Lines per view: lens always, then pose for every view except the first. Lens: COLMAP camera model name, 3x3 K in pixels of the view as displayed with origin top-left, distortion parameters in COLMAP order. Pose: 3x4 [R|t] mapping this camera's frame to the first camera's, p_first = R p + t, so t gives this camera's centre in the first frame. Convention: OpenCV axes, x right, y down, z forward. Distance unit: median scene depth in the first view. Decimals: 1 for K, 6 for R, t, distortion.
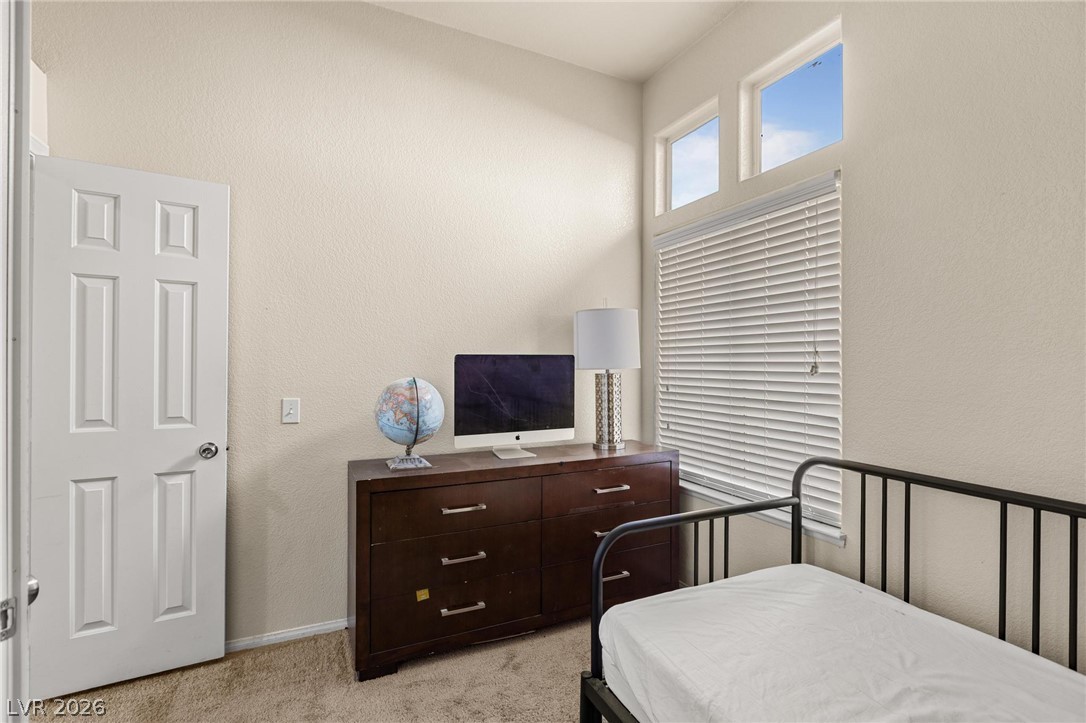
lens RADIAL K [[500.1, 0, 541.5], [0, 500.1, 359.1], [0, 0, 1]] dist [-0.003265, -0.001639]
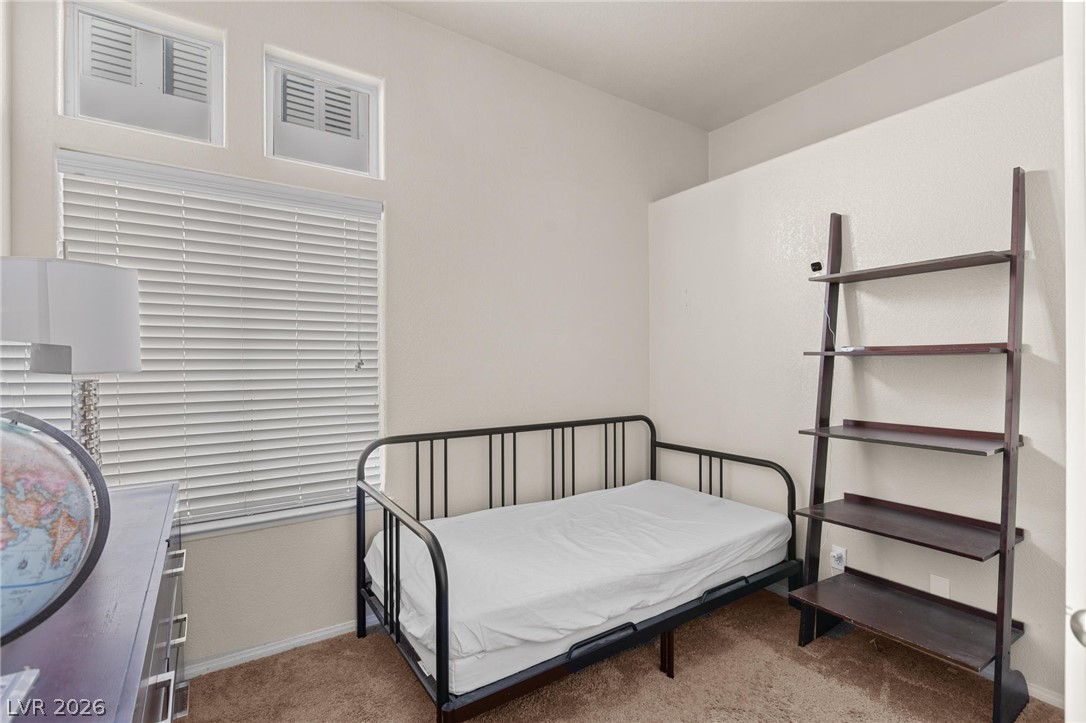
lens RADIAL K [[500.1, 0, 540.1], [0, 500.1, 362.0], [0, 0, 1]] dist [-0.003265, -0.001639]
pose [[-0.170866, -0.003421, 0.985288, -0.650889], [0.007262, 0.999962, 0.004731, 0.009824], [-0.985268, 0.007963, -0.170835, 0.797287]]
